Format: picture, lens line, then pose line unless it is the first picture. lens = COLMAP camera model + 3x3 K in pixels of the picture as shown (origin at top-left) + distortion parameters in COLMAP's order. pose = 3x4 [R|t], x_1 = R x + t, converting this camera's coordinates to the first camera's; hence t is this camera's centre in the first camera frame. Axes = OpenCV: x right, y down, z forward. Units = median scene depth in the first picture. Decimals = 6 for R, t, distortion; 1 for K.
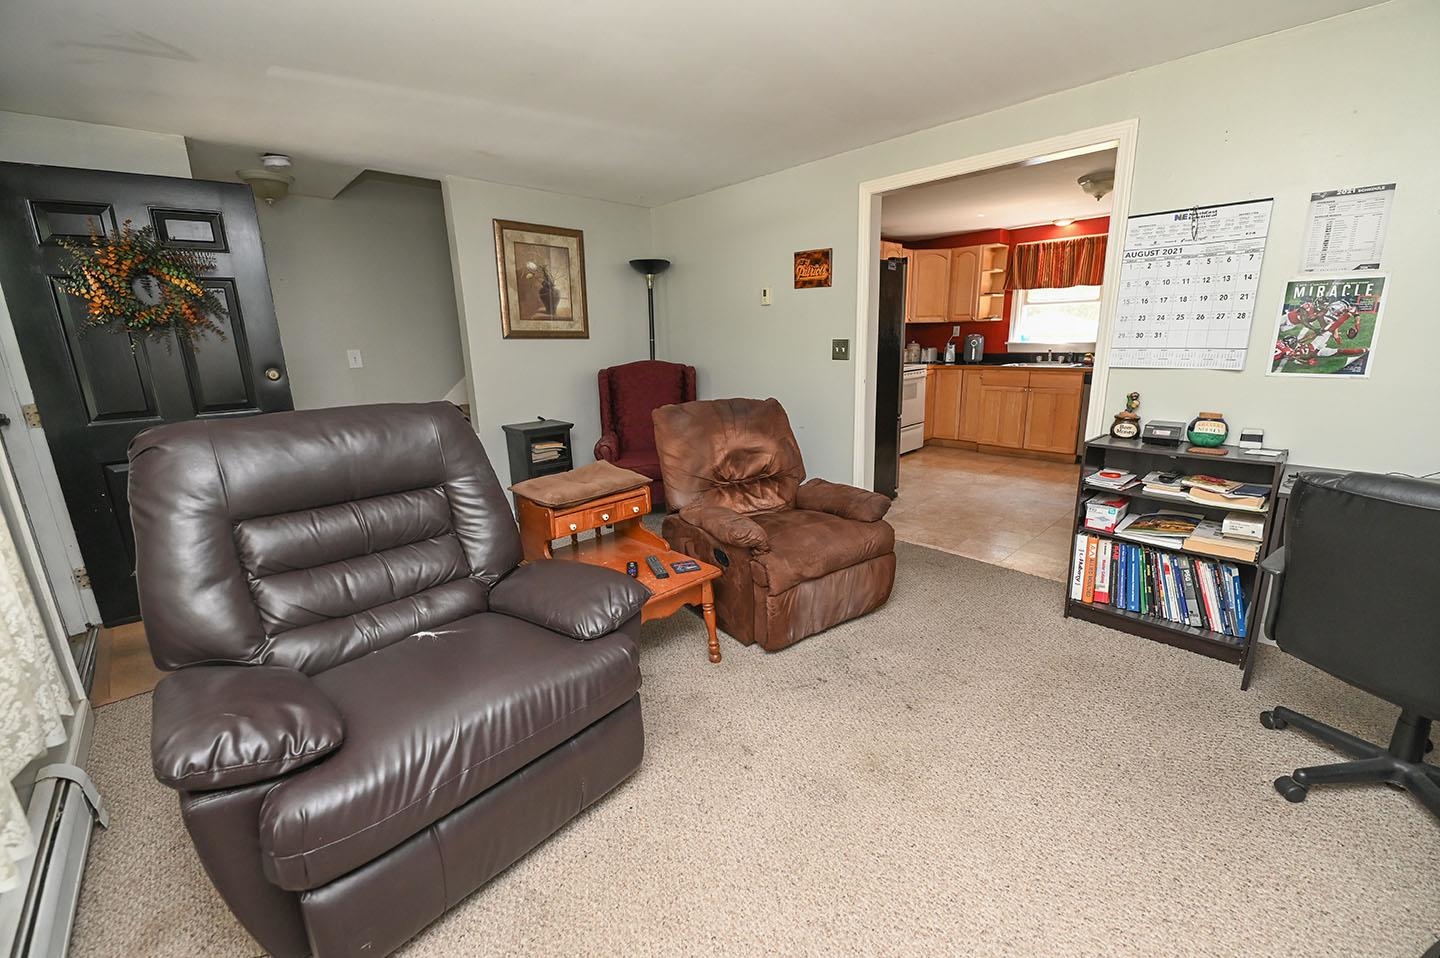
lens RADIAL K [[573.8, 0, 717.0], [0, 573.8, 482.0], [0, 0, 1]] dist [-0.021305, -0.000433]
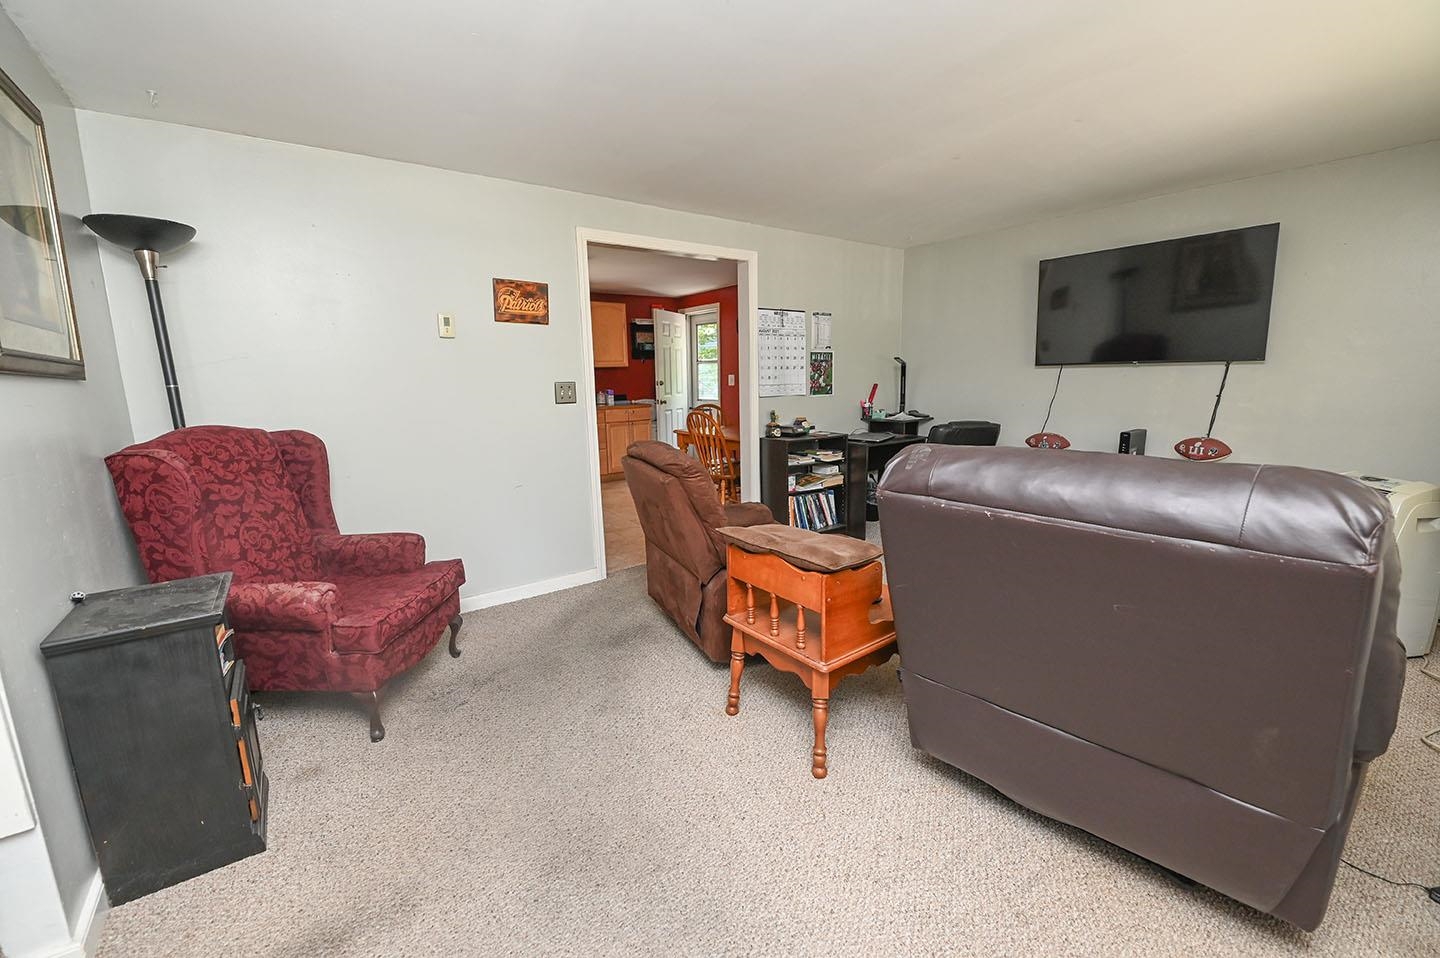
lens RADIAL K [[573.8, 0, 720.4], [0, 573.8, 482.8], [0, 0, 1]] dist [-0.021305, -0.000433]
pose [[0.115632, -0.159432, 0.980413, -0.459877], [0.255613, 0.958568, 0.125732, -0.094491], [-0.959839, 0.236068, 0.151594, 0.429415]]
